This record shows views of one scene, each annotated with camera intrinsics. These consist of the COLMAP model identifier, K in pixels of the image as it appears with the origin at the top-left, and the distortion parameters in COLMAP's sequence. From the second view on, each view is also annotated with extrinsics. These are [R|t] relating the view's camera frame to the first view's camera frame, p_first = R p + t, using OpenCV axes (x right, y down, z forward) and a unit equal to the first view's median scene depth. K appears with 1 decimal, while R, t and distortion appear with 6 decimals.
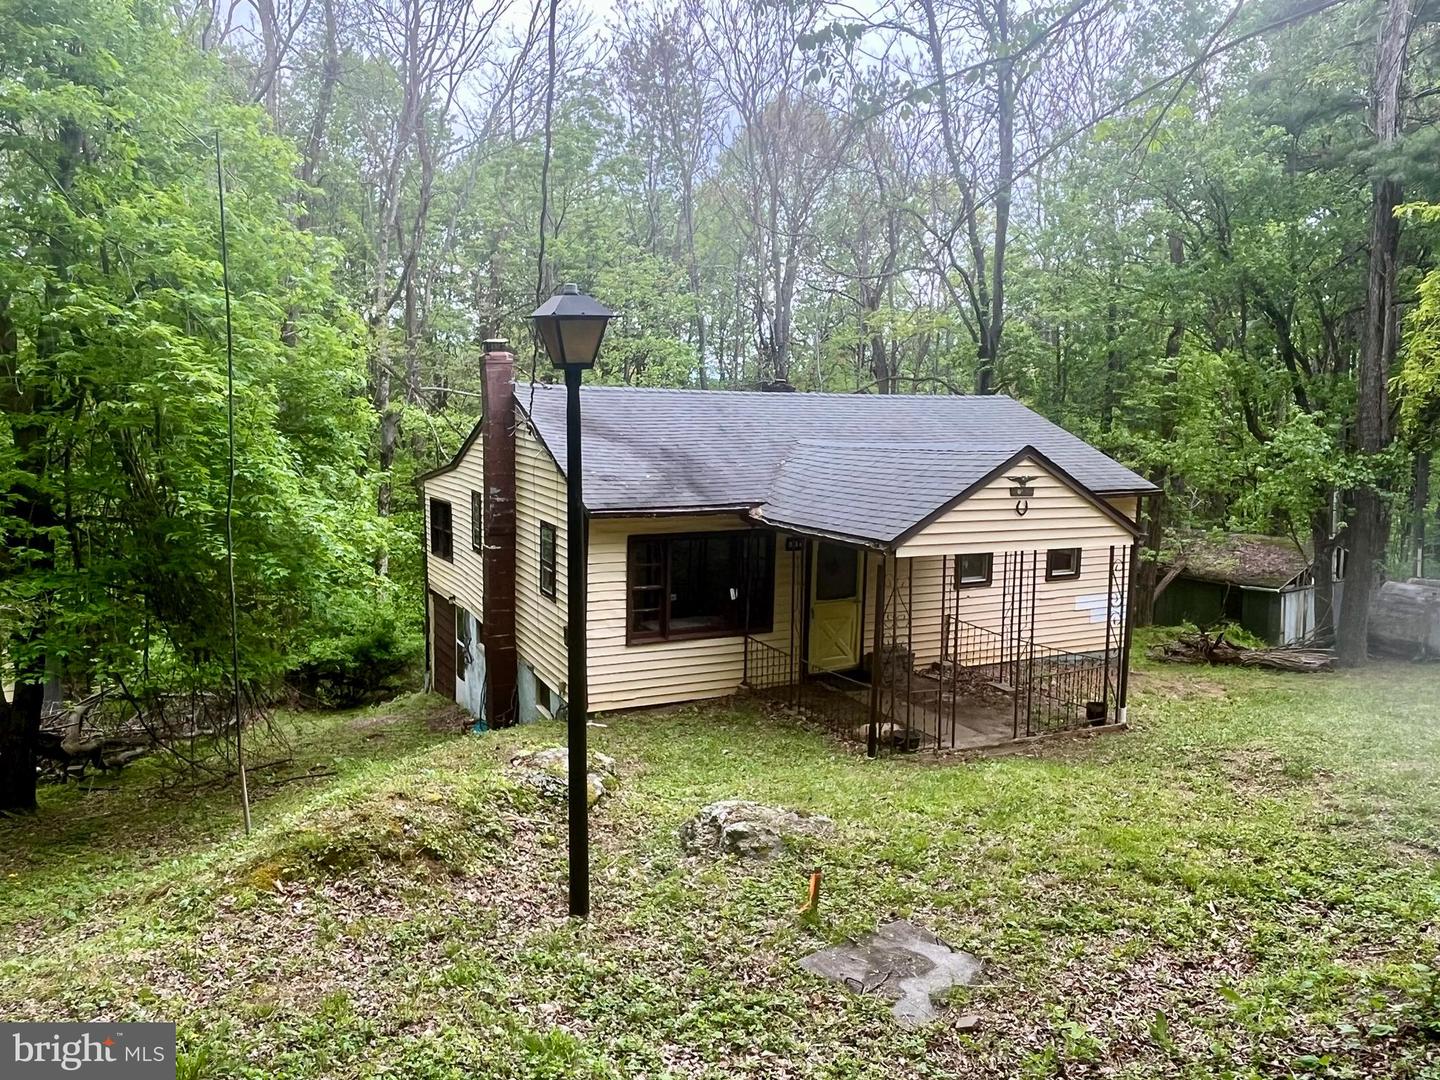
lens RADIAL K [[1076.5, 0, 725.0], [0, 1076.5, 541.0], [0, 0, 1]] dist [-0.004753, -0.002254]
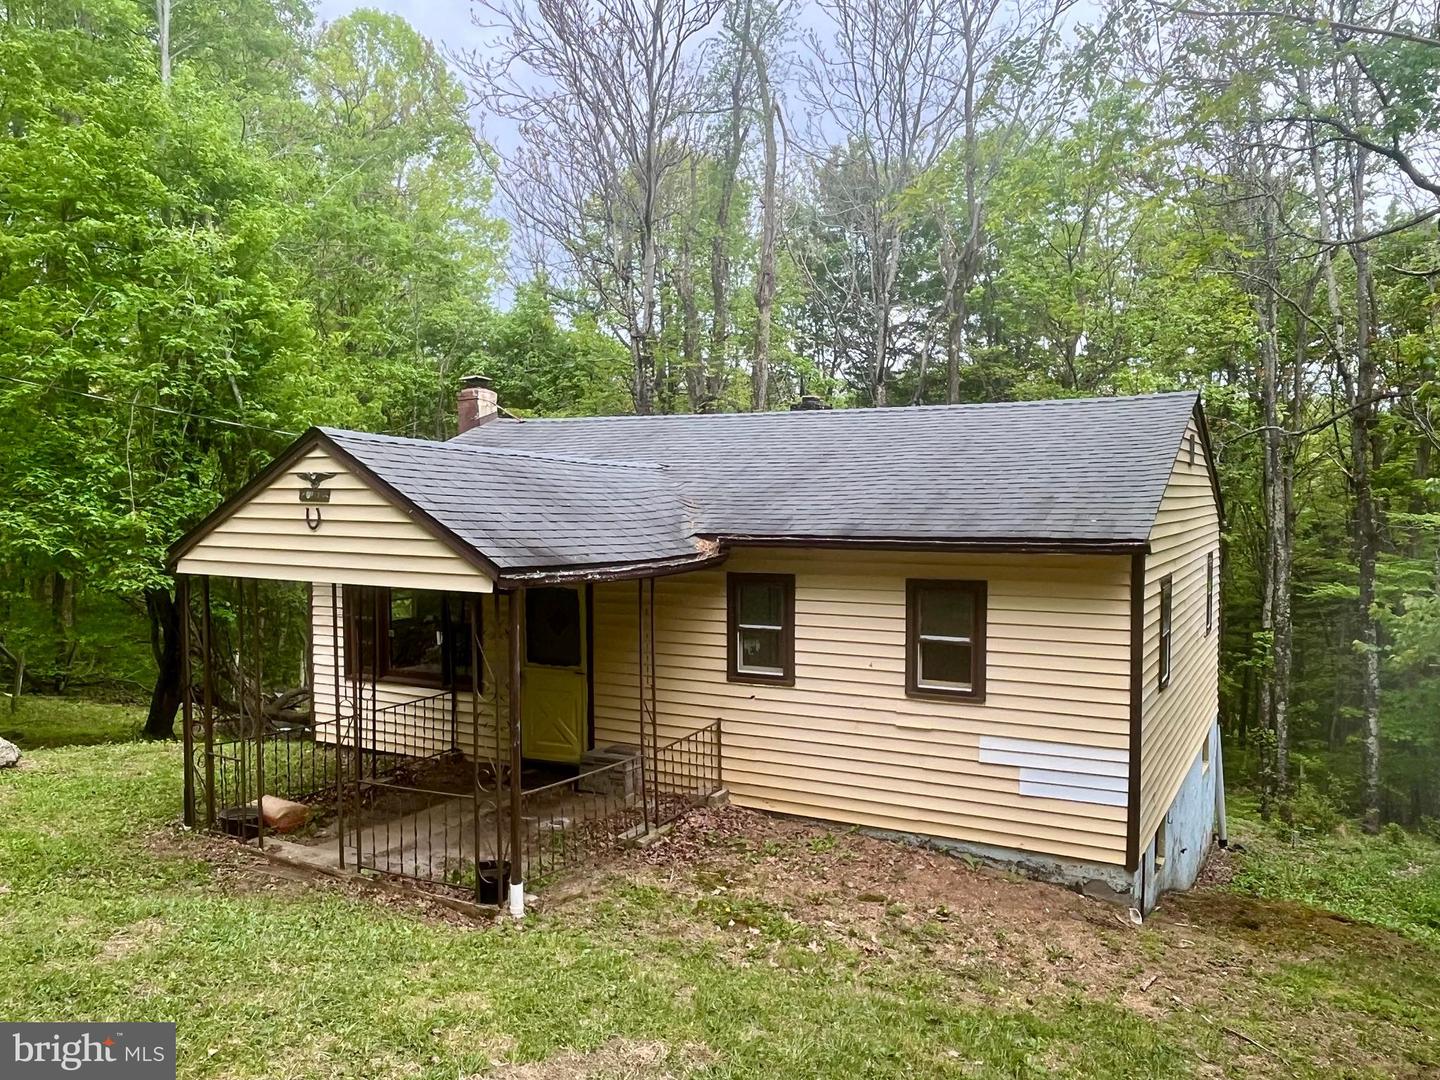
lens RADIAL K [[1076.5, 0, 715.4], [0, 1076.5, 544.5], [0, 0, 1]] dist [-0.004753, -0.002254]
pose [[0.572470, 0.019367, -0.819697, 0.863570], [-0.099623, 0.993957, -0.046091, -0.007281], [0.813851, 0.108046, 0.570940, 0.718430]]
